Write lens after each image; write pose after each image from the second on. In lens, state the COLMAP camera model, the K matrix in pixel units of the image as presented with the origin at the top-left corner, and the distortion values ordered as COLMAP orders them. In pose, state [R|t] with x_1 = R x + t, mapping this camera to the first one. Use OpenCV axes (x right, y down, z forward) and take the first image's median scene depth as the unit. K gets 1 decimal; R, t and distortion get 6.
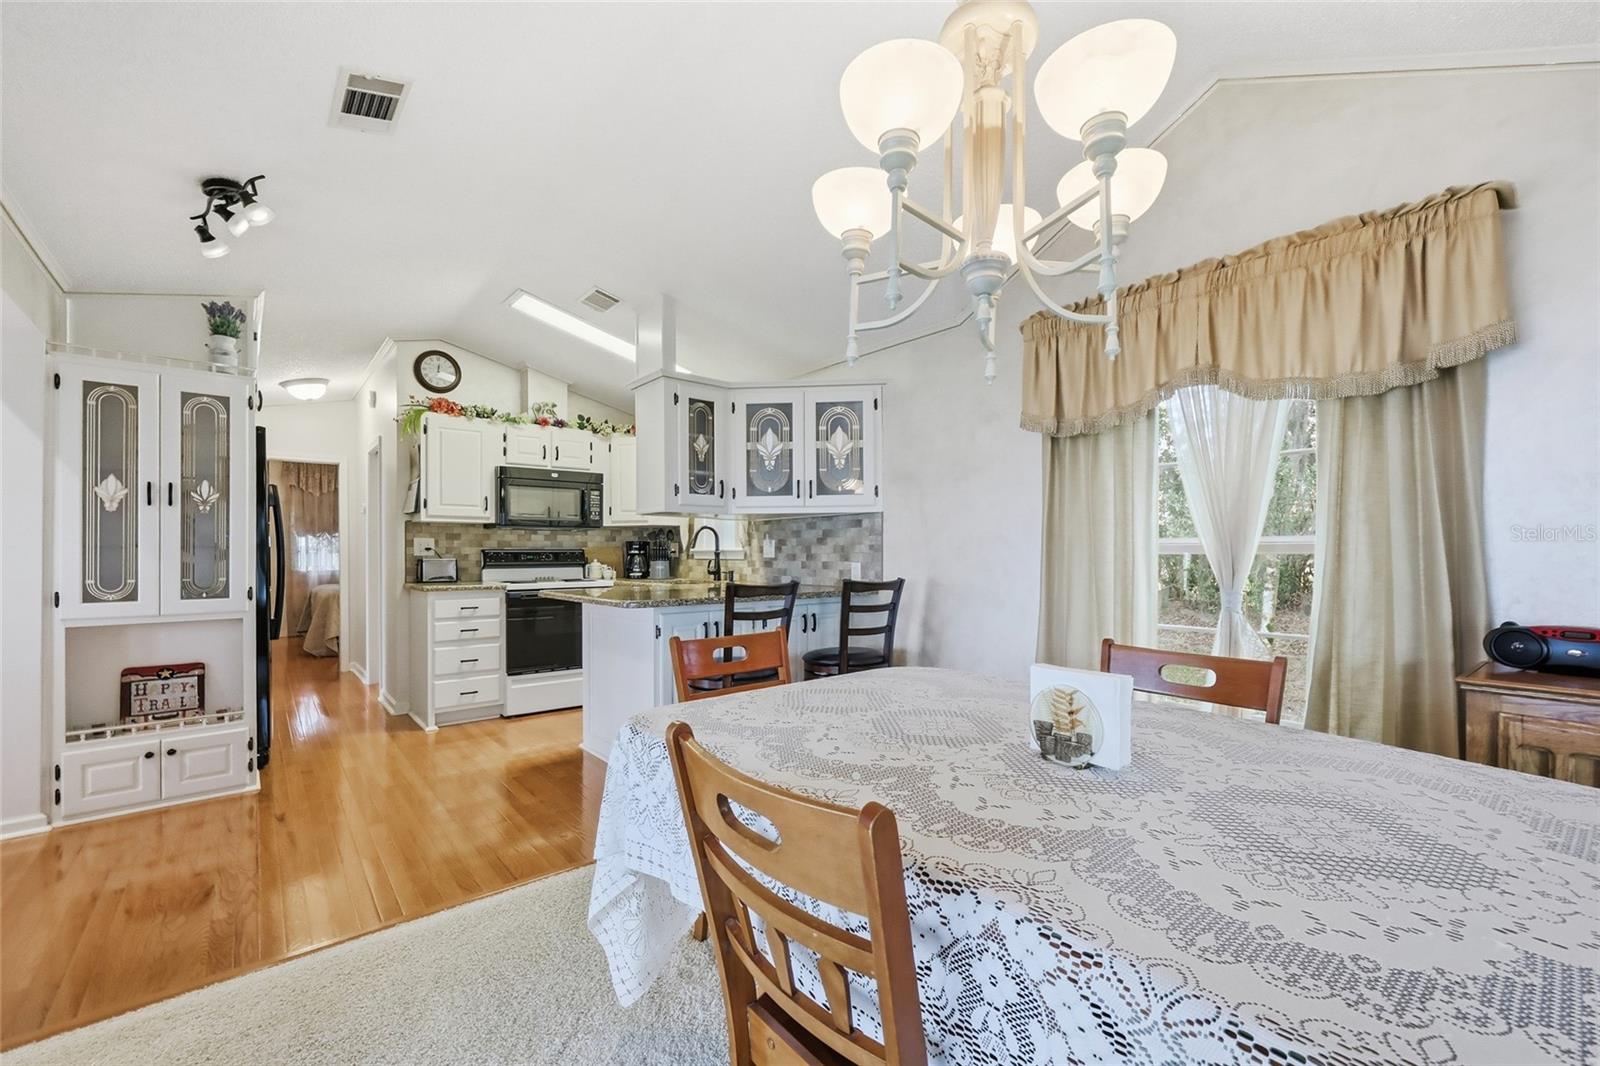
lens RADIAL K [[657.0, 0, 772.0], [0, 657.0, 562.9], [0, 0, 1]] dist [0.023893, -0.000036]
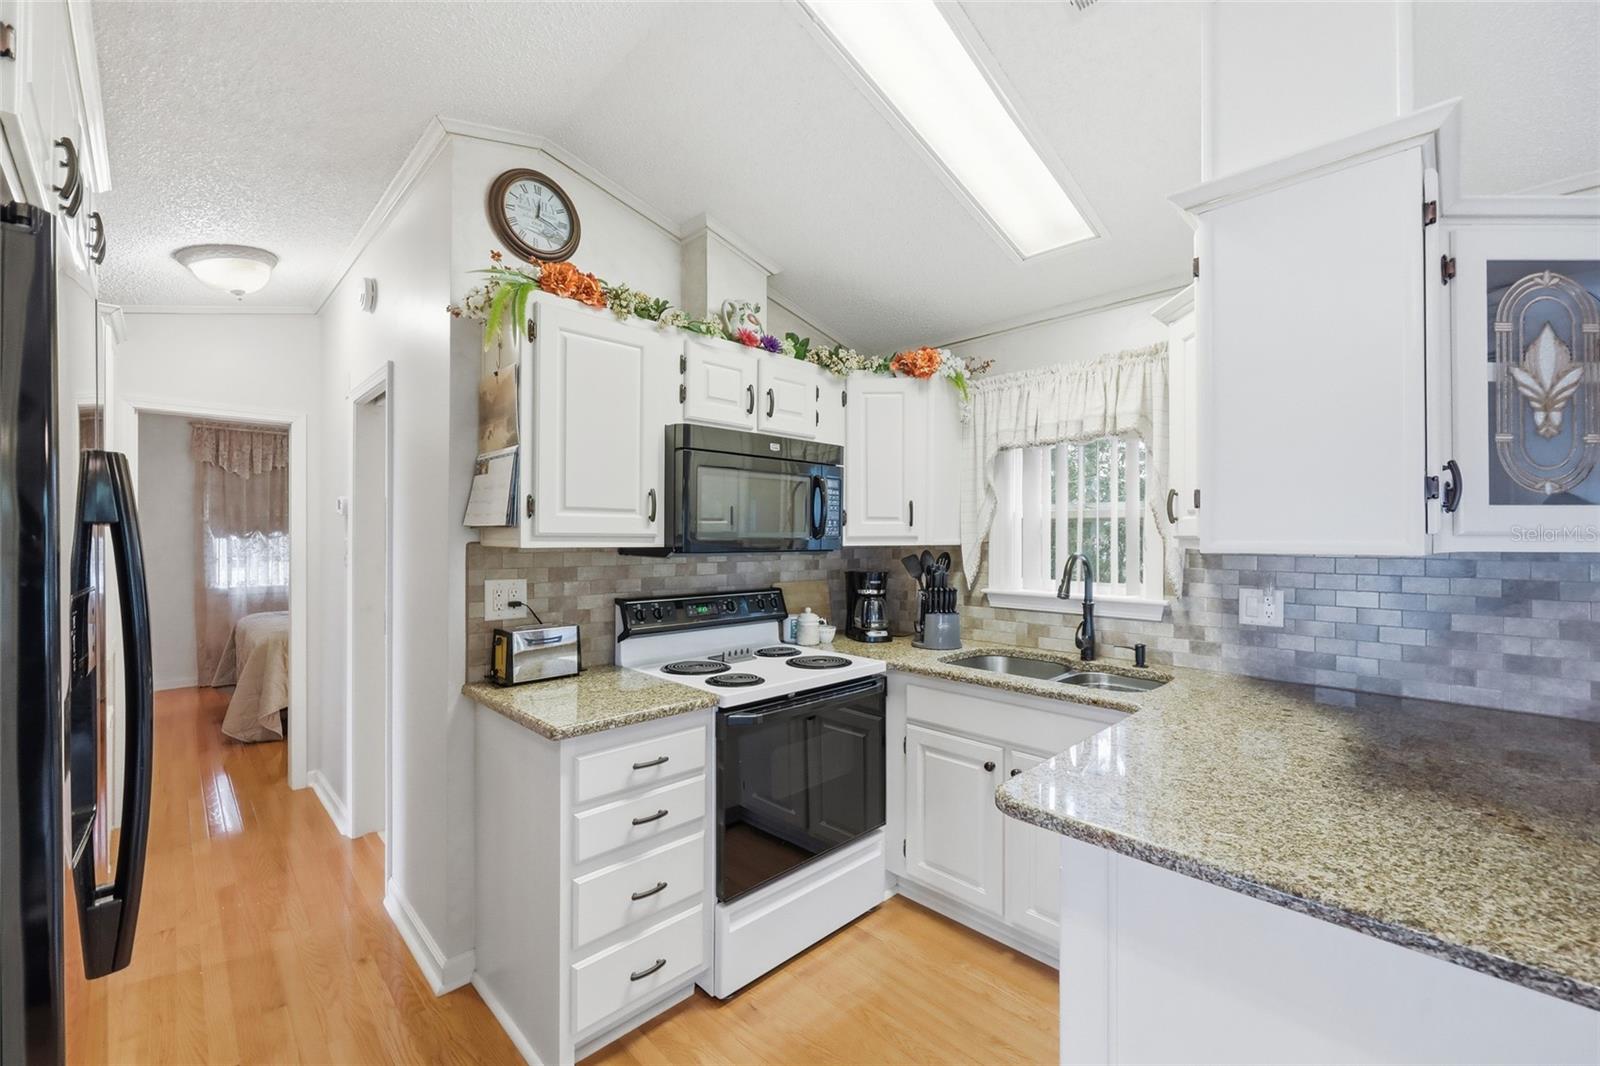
lens RADIAL K [[658.3, 0, 796.4], [0, 658.3, 547.4], [0, 0, 1]] dist [-0.001611, -0.000373]
pose [[0.994754, 0.004348, 0.102207, -0.368283], [-0.004172, 0.999989, -0.001938, -0.058945], [-0.102214, 0.001501, 0.994761, 0.523321]]
